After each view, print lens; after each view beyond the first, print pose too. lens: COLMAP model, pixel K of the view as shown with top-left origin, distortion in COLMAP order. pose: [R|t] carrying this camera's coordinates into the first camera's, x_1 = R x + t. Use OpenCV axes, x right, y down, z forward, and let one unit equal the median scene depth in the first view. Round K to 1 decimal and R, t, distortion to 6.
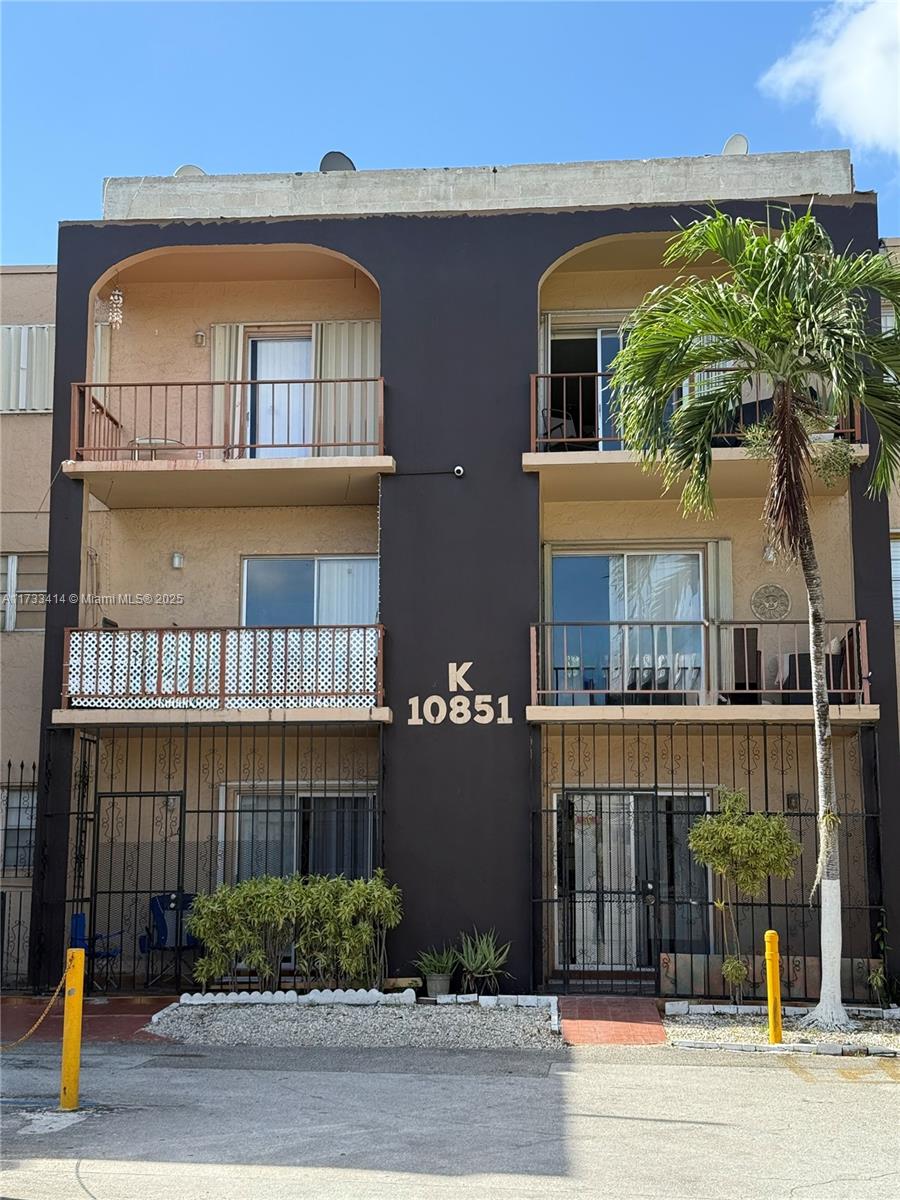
lens RADIAL K [[1682.5, 0, 449.8], [0, 1682.5, 600.4], [0, 0, 1]] dist [-0.002714, 0.000000]
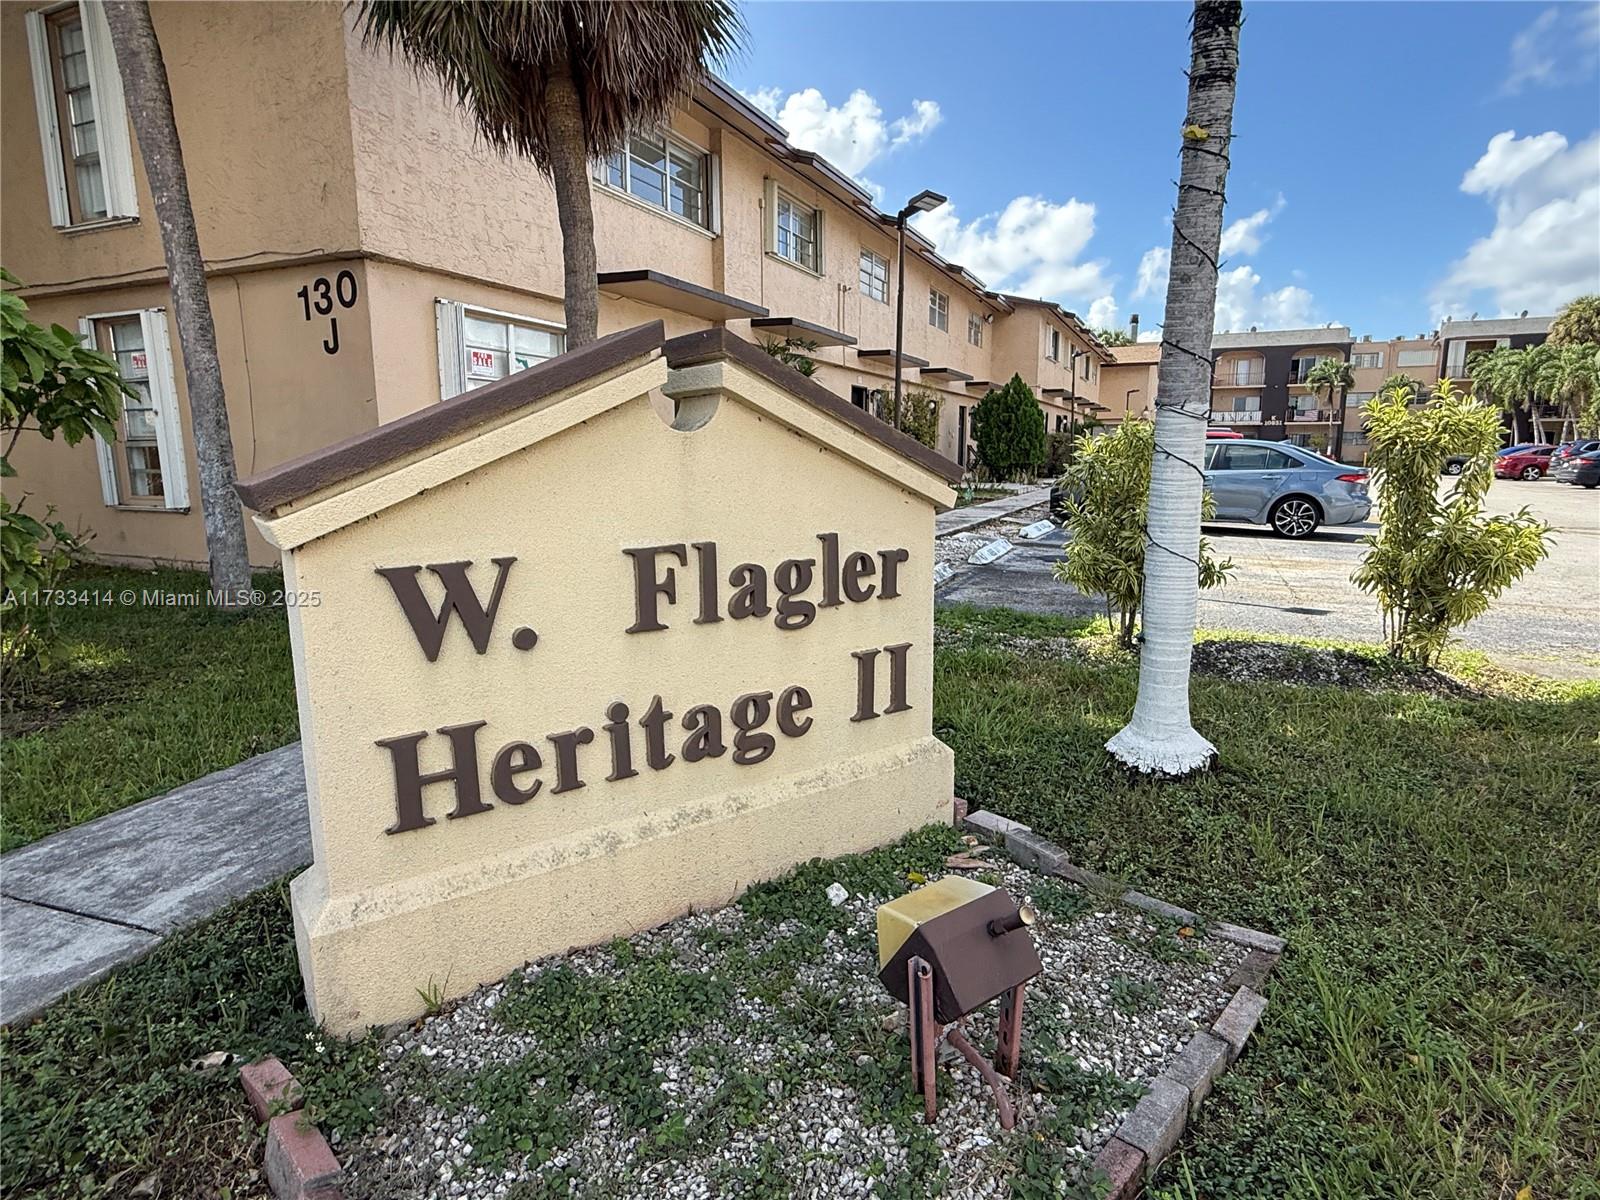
lens RADIAL K [[880.1, 0, 799.9], [0, 880.1, 601.2], [0, 0, 1]] dist [-0.000238, -0.000036]
pose [[0.949792, 0.048940, -0.309032, -0.699498], [0.059343, 0.941586, 0.331503, -0.569817], [0.307204, -0.333198, 0.891406, -3.132069]]
